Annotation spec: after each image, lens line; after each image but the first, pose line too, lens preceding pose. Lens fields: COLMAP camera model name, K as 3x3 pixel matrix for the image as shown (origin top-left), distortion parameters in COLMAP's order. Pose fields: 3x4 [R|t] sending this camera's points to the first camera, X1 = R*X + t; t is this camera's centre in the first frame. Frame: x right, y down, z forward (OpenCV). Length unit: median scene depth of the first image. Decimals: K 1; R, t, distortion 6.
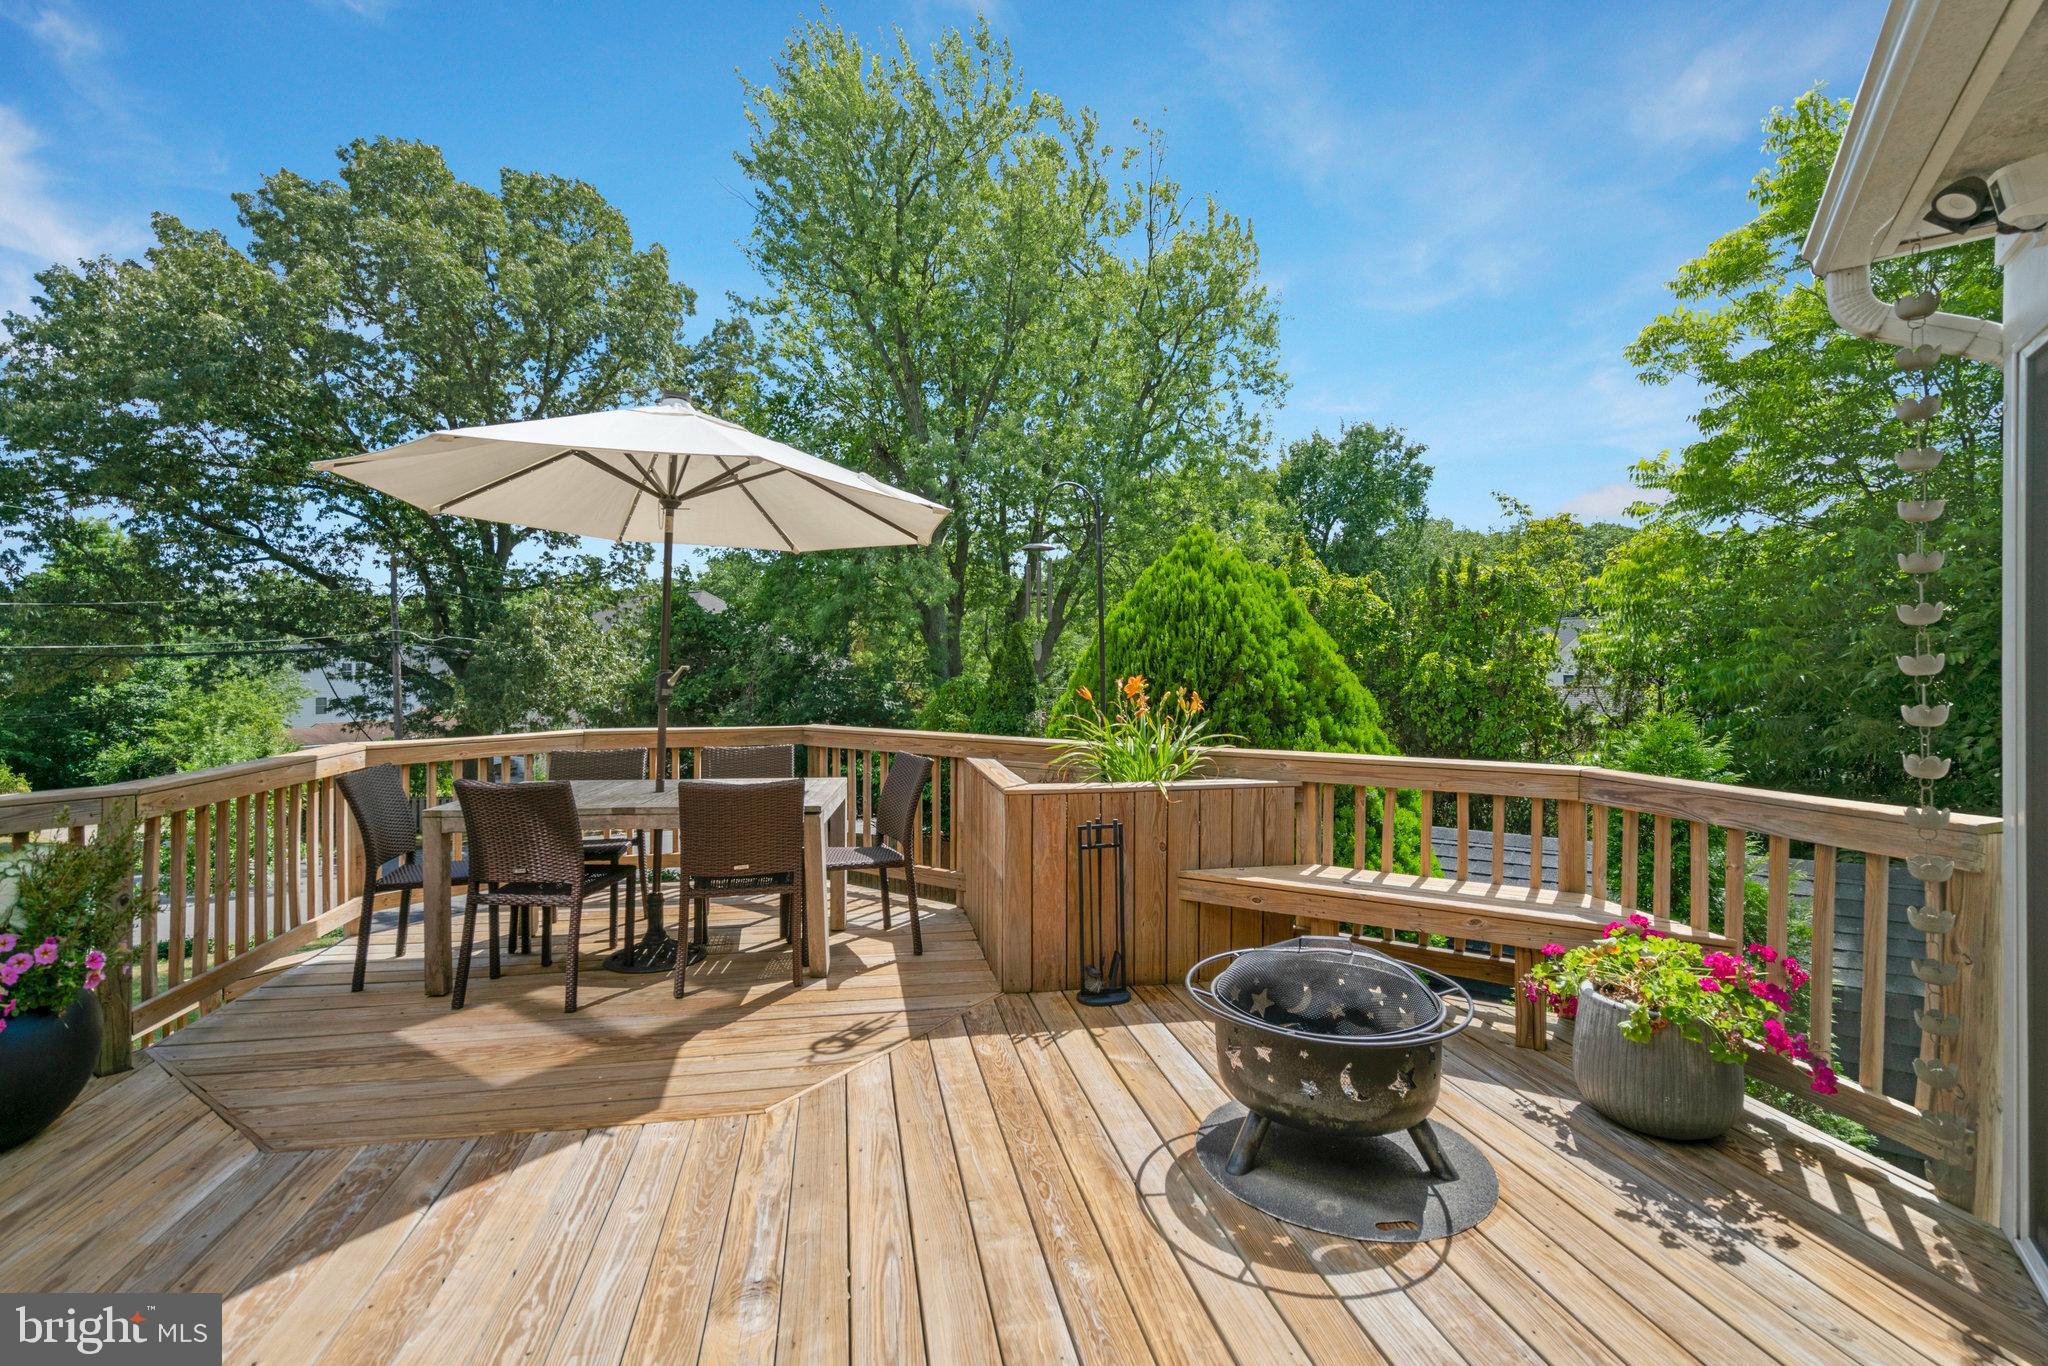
lens RADIAL K [[943.5, 0, 1026.0], [0, 943.5, 661.8], [0, 0, 1]] dist [-0.003856, -0.000202]
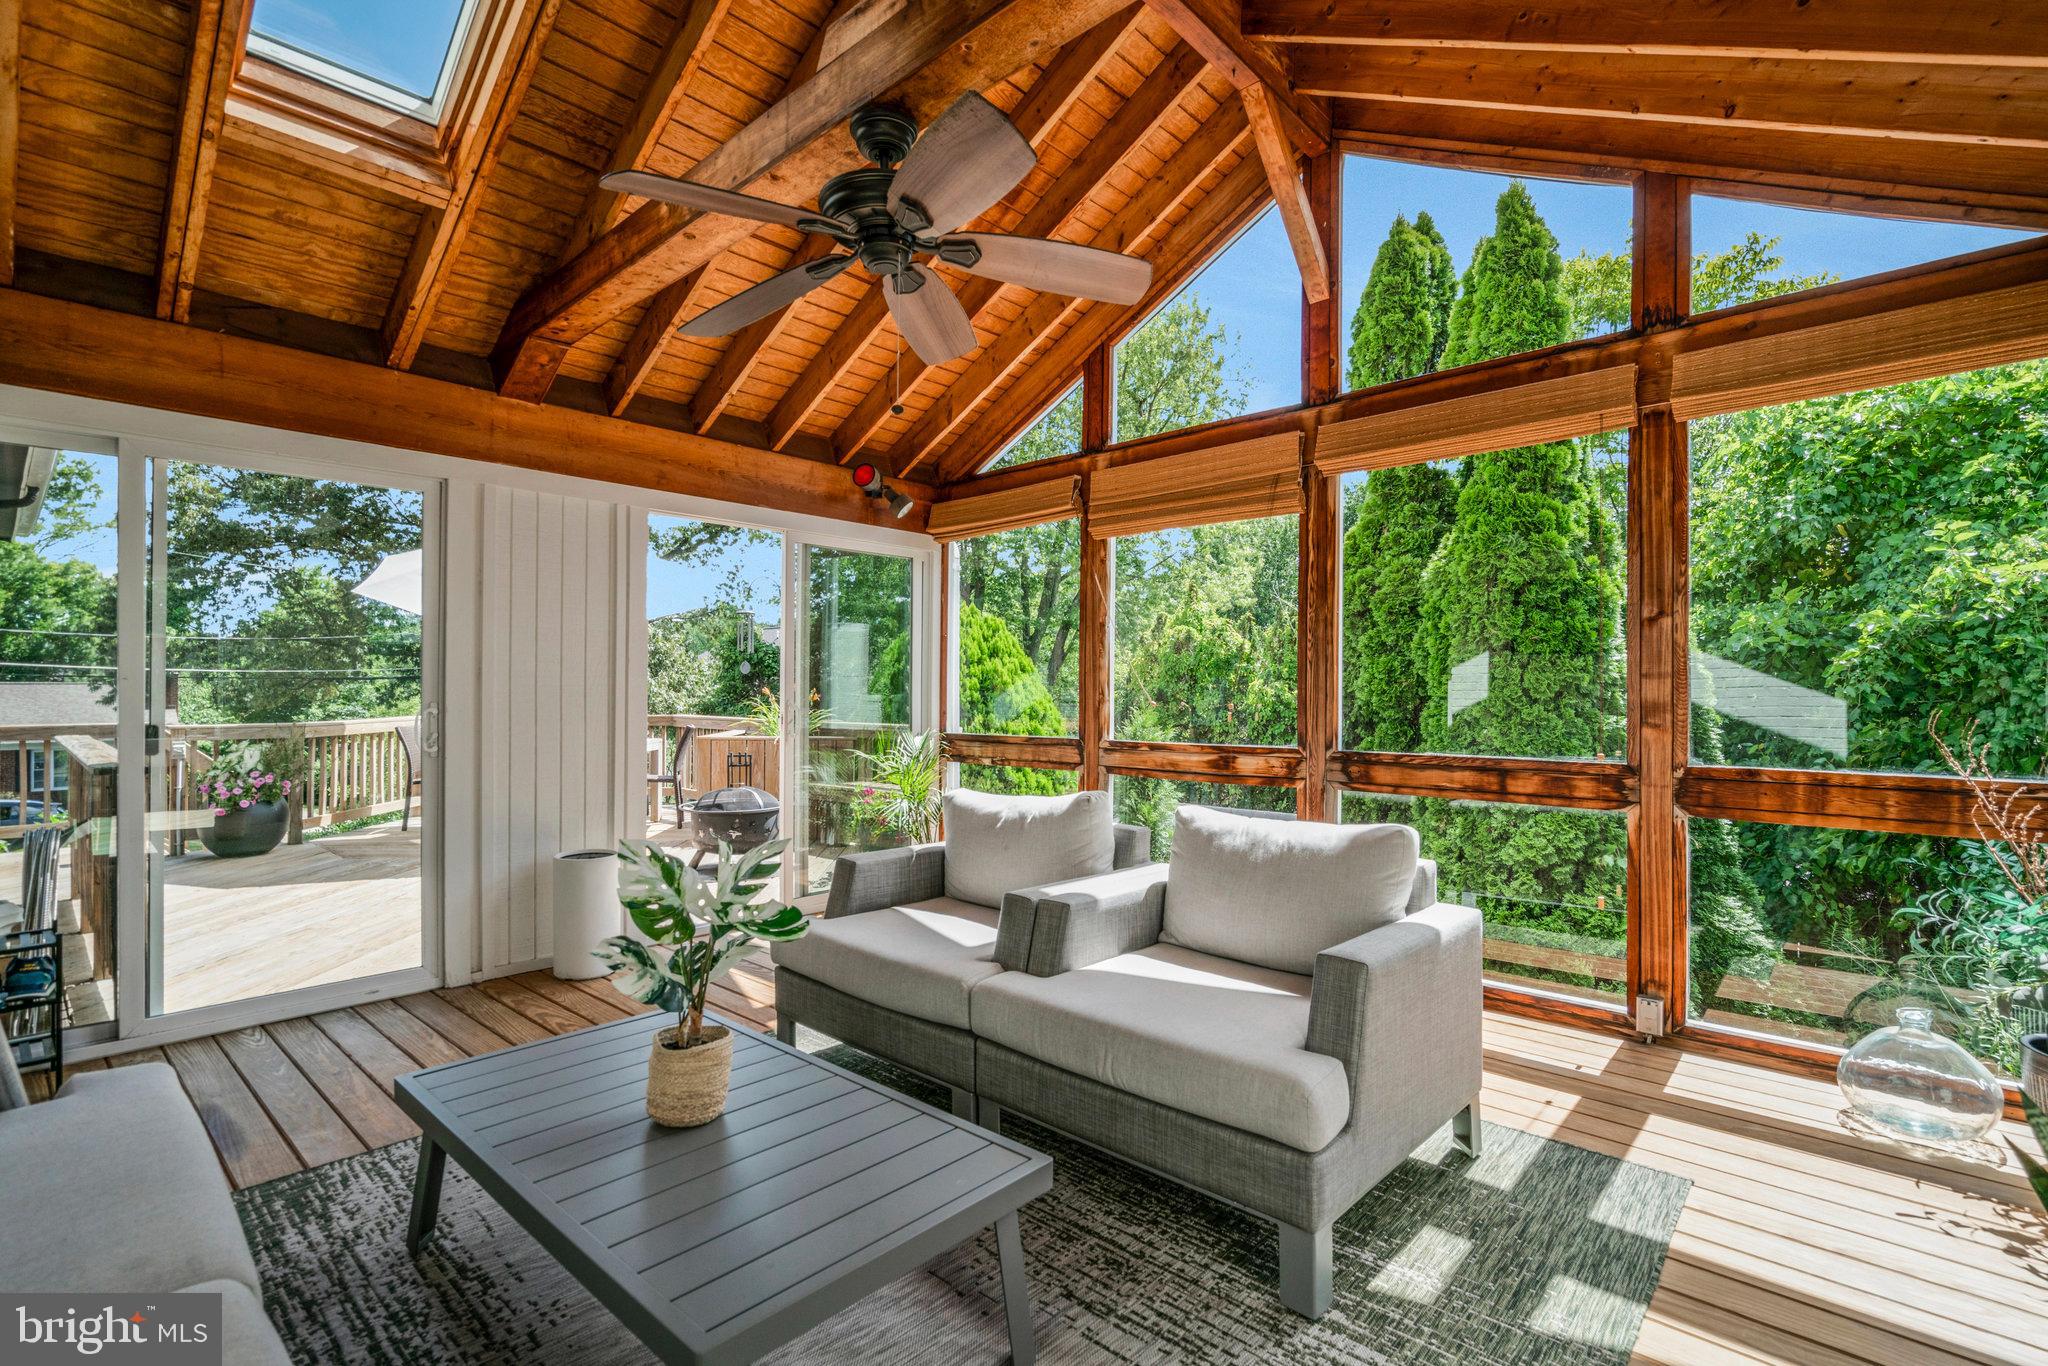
lens RADIAL K [[943.5, 0, 1010.2], [0, 943.5, 689.9], [0, 0, 1]] dist [-0.003856, -0.000202]
pose [[0.989701, 0.008385, -0.142903, 0.100329], [-0.009059, 0.999951, -0.004067, 0.004601], [0.142861, 0.005319, 0.989728, -0.095224]]
